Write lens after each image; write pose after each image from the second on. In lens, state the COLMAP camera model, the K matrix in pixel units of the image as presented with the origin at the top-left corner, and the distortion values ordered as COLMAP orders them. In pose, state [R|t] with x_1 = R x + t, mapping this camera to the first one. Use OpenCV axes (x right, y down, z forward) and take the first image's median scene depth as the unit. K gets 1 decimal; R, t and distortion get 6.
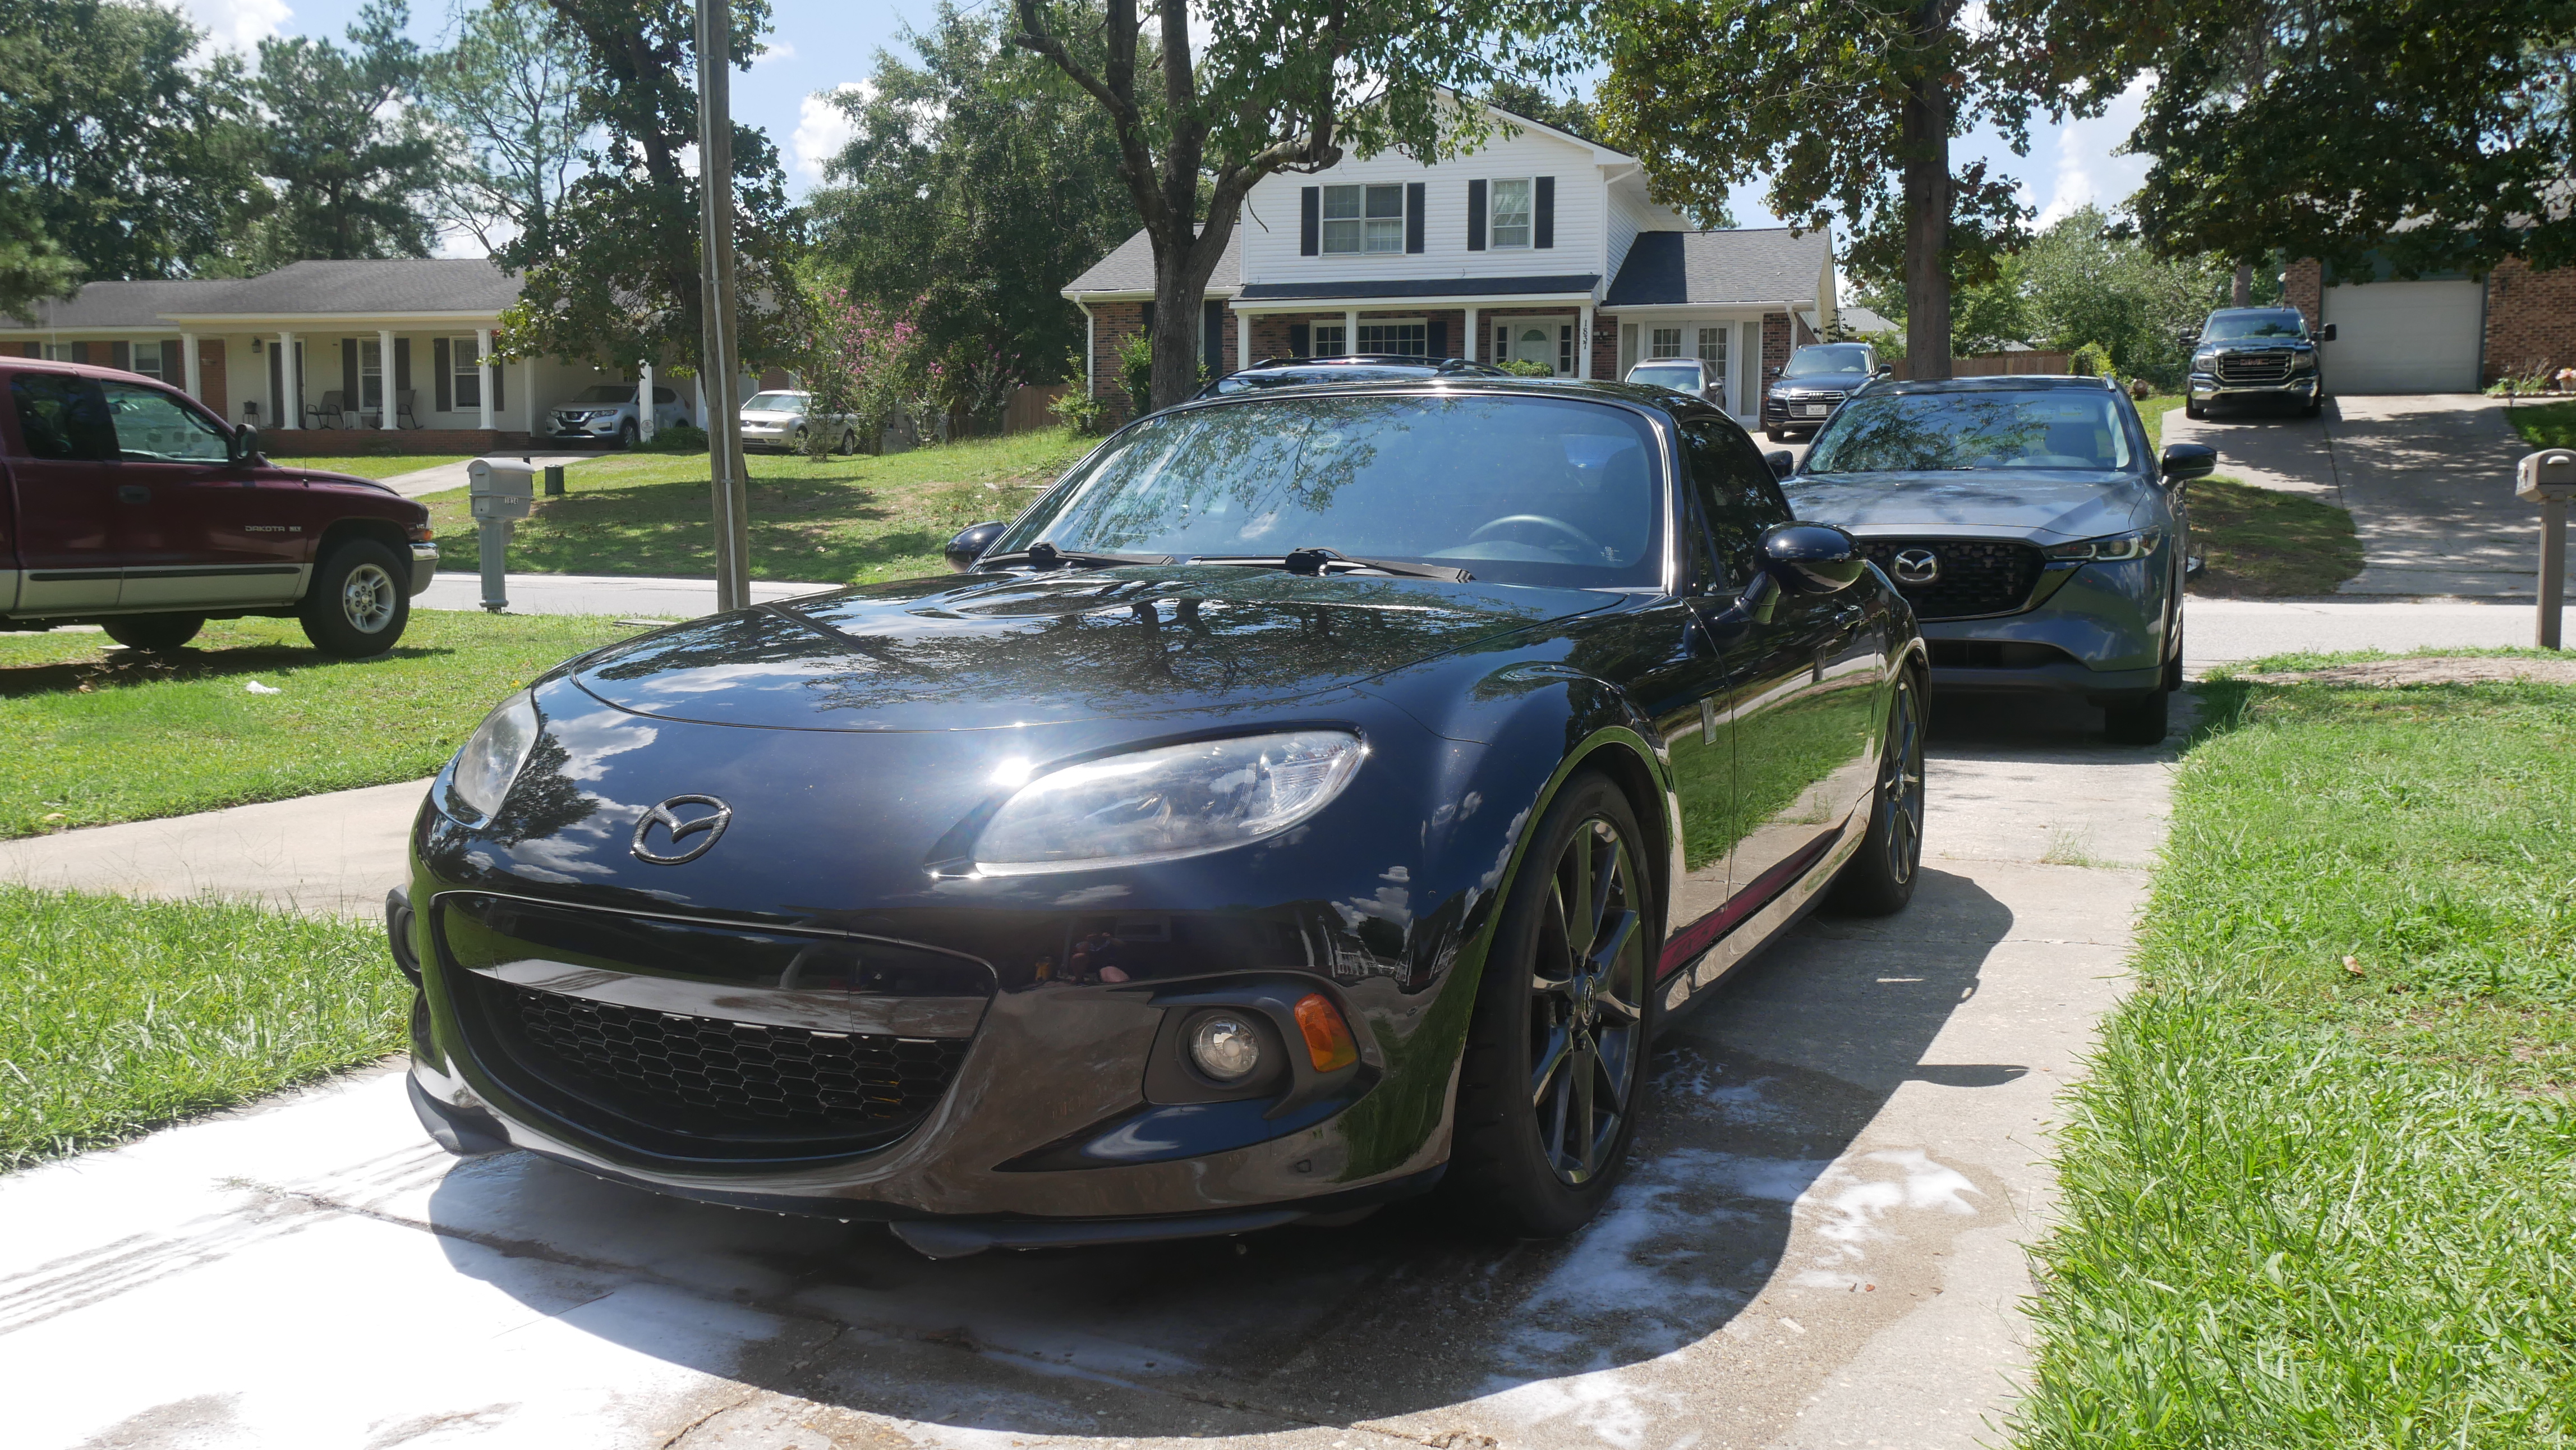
lens RADIAL K [[2014.8, 0, 1288.0], [0, 2014.8, 725.0], [0, 0, 1]] dist [-0.060965, 0.057705]
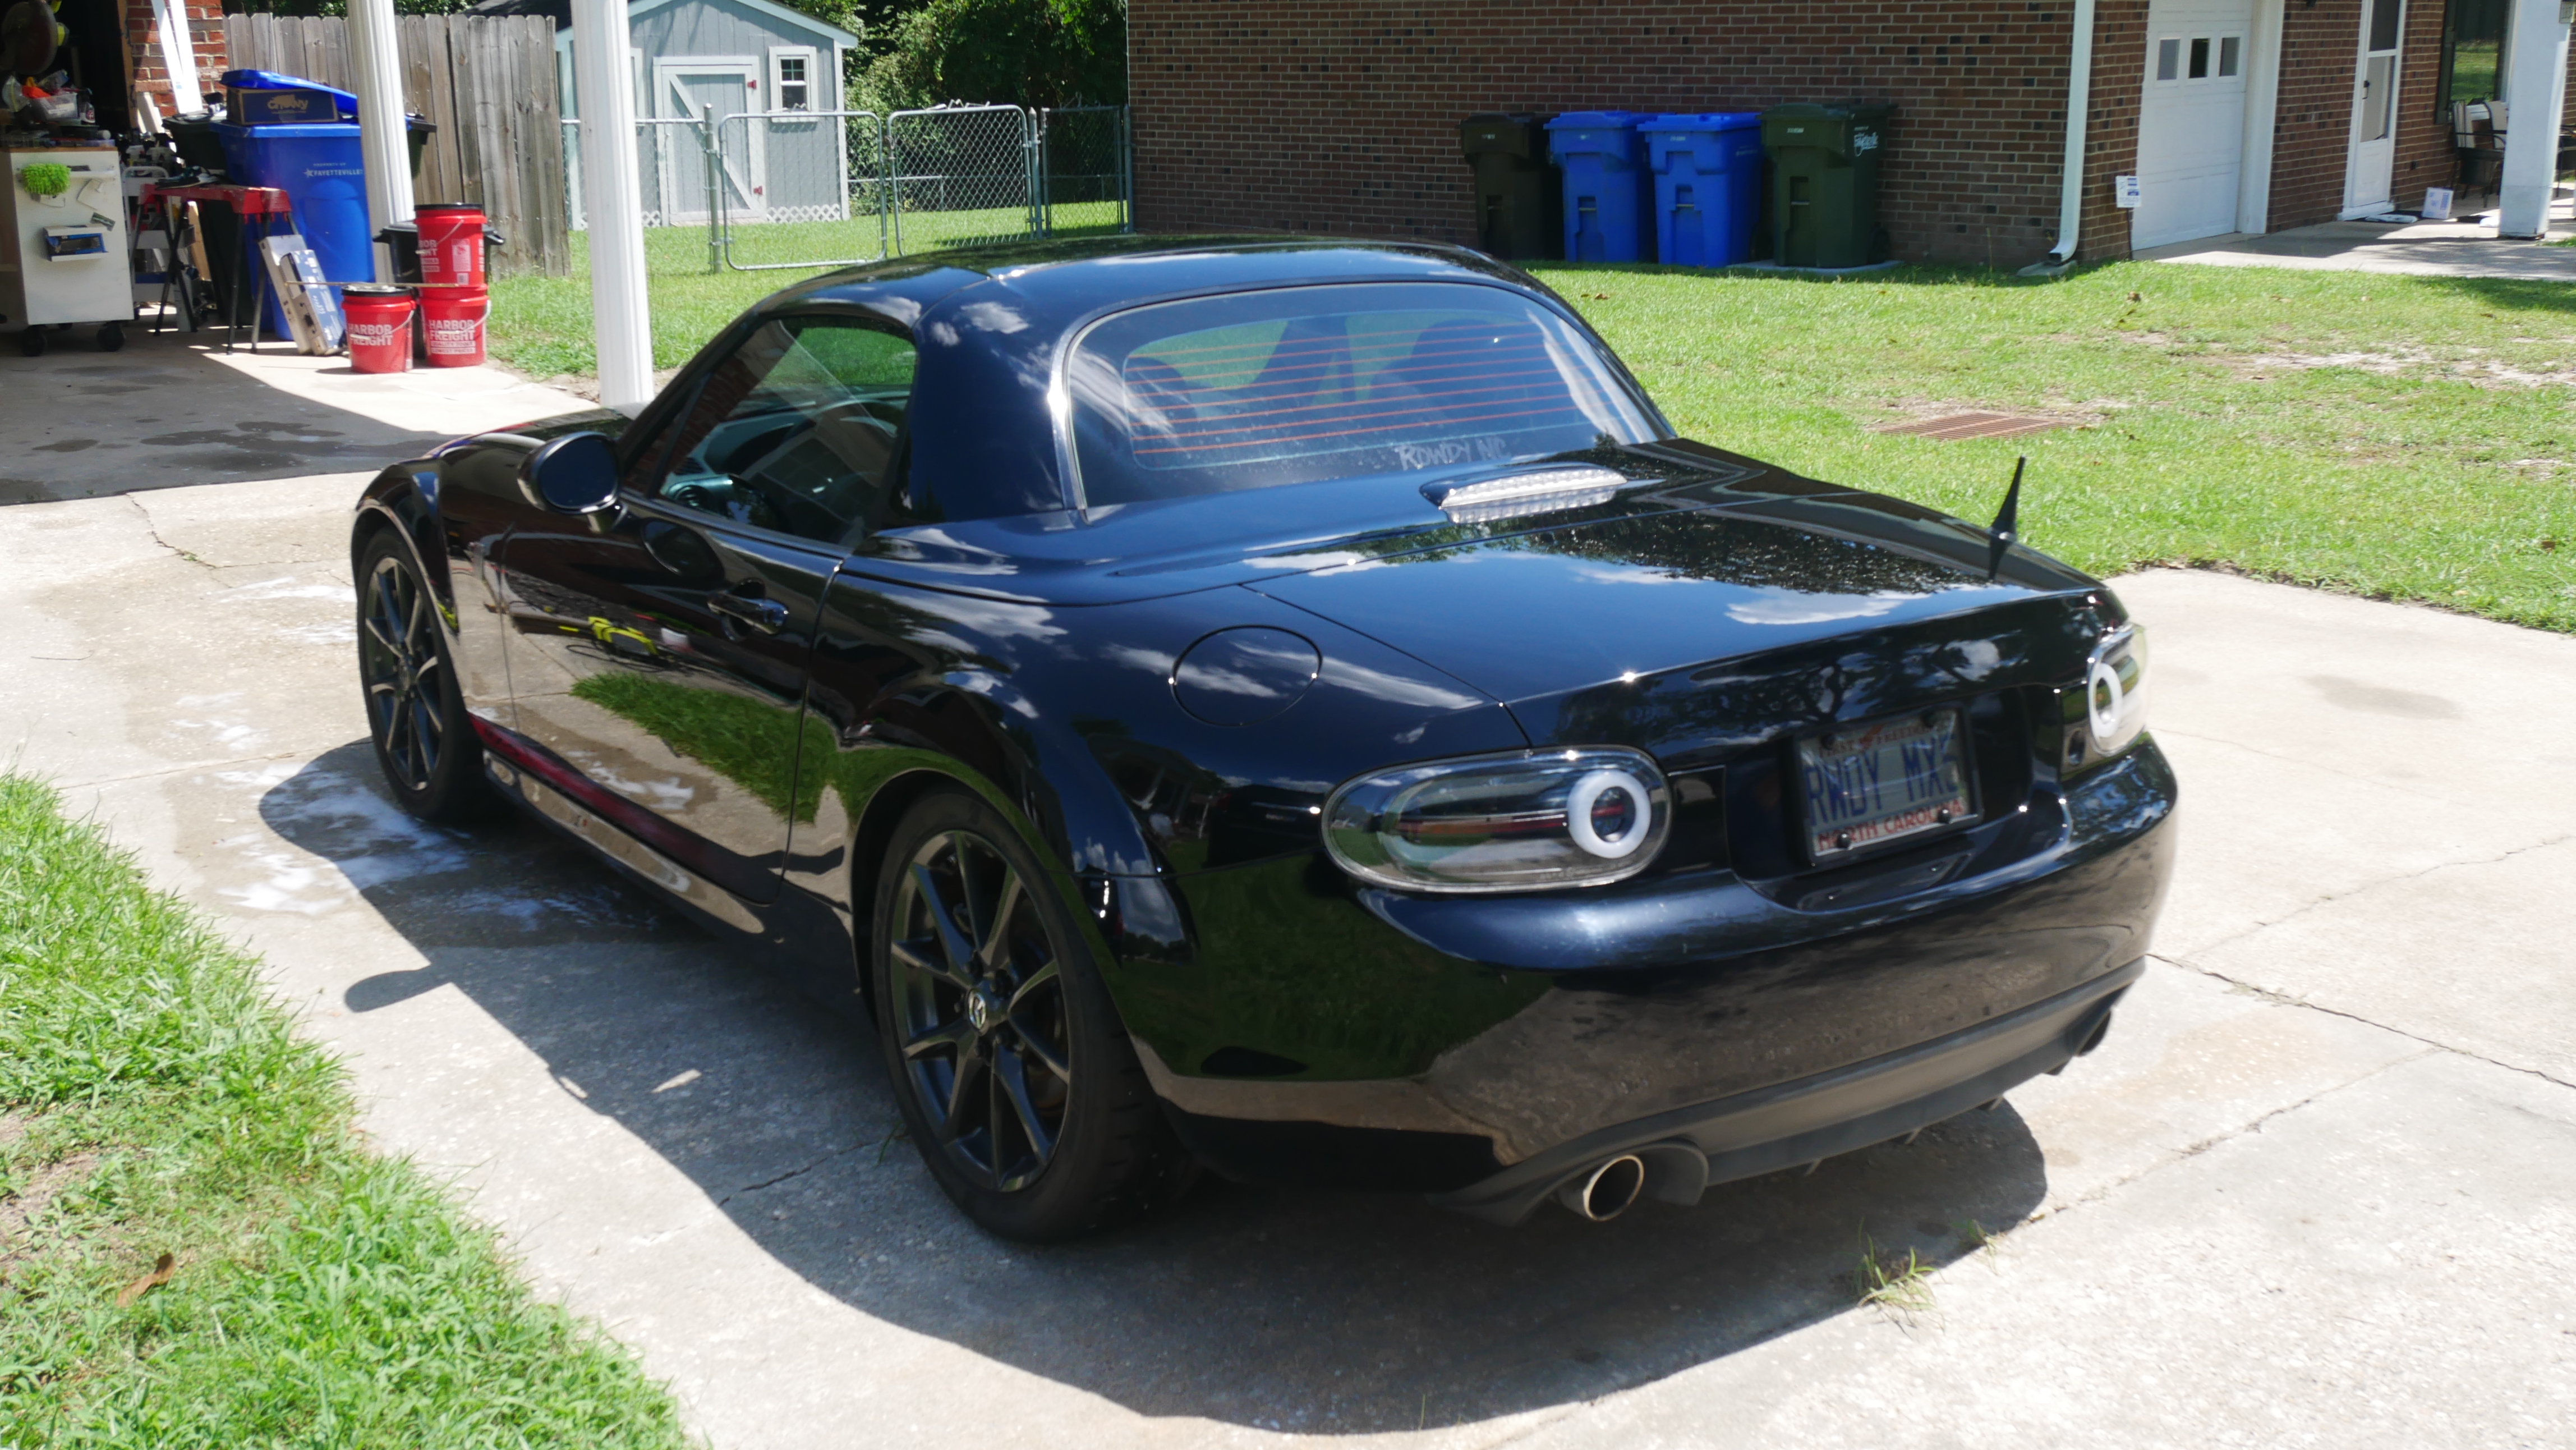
lens RADIAL K [[2580.4, 0, 1288.0], [0, 2580.4, 725.0], [0, 0, 1]] dist [-0.001664, 0.009739]
pose [[-0.467816, 0.225995, -0.854444, 0.063302], [-0.085388, 0.950677, 0.298199, -0.019732], [0.879691, 0.212462, -0.425445, 0.100708]]
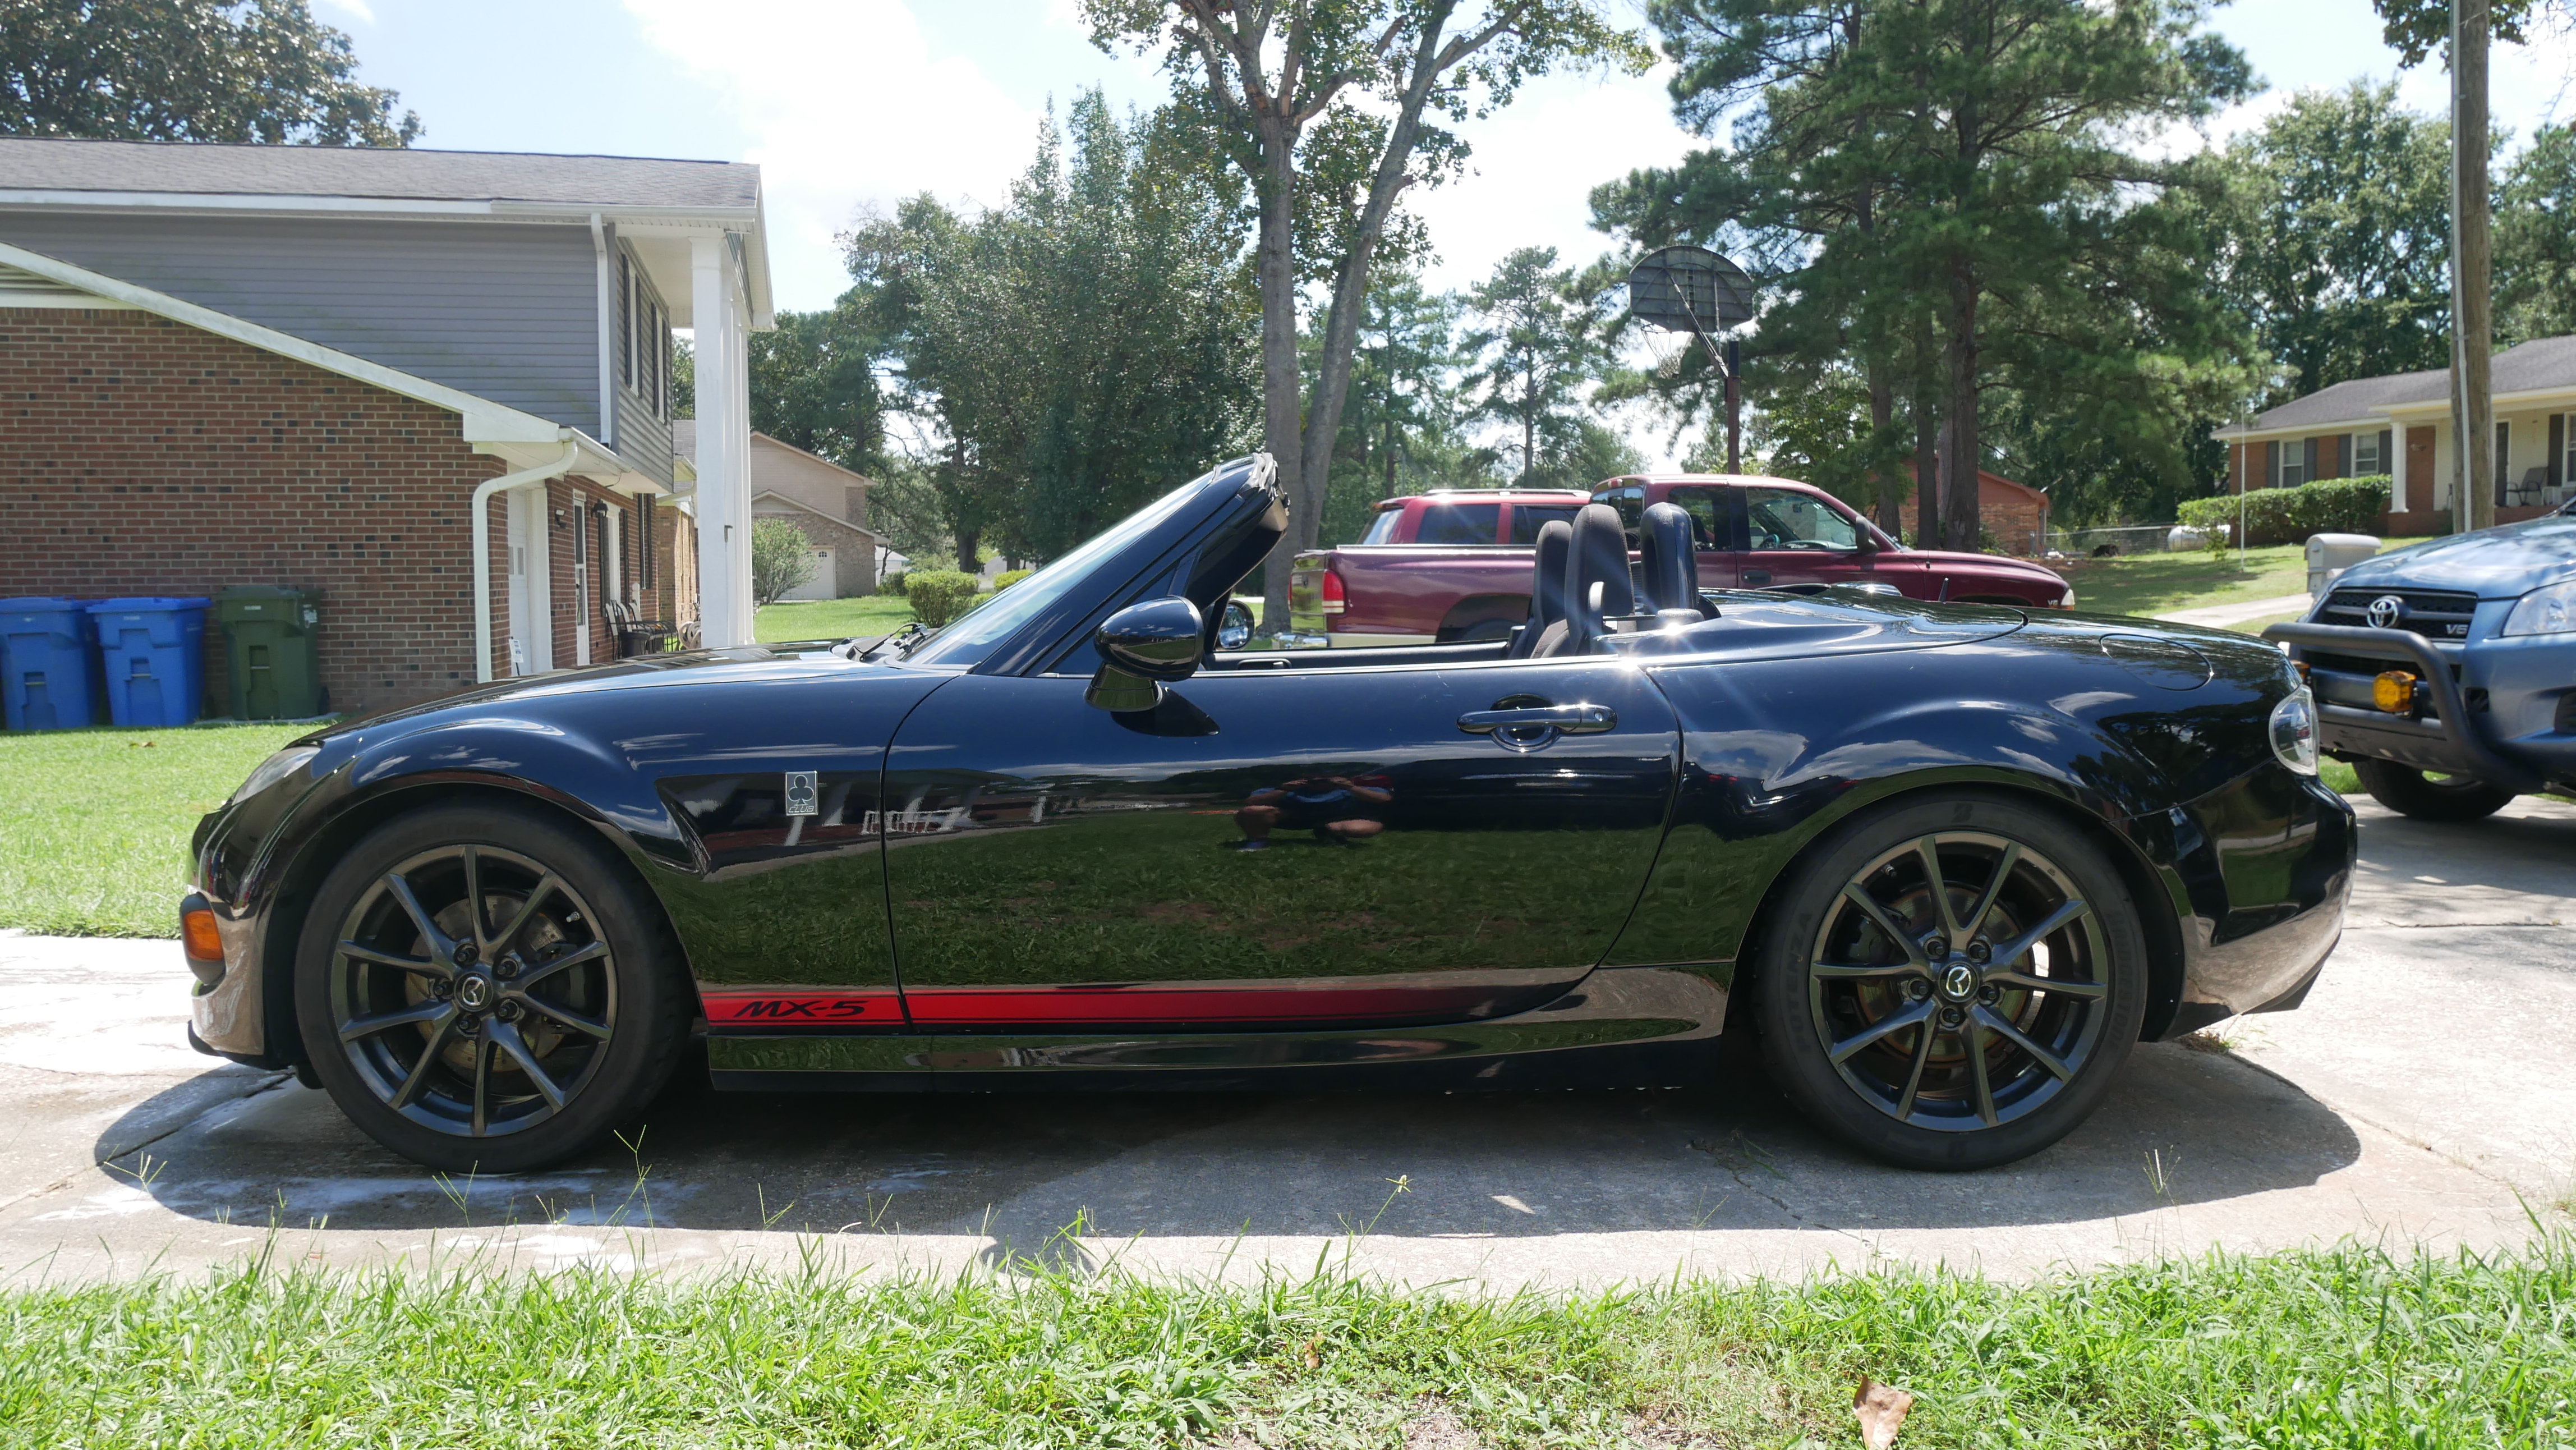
lens RADIAL K [[1852.3, 0, 1288.0], [0, 1852.3, 725.0], [0, 0, 1]] dist [-0.079228, 0.037082]
pose [[0.429749, 0.053925, -0.901337, 0.055653], [-0.082707, 0.996370, 0.020176, -0.003655], [0.899152, 0.065876, 0.432649, 0.039087]]
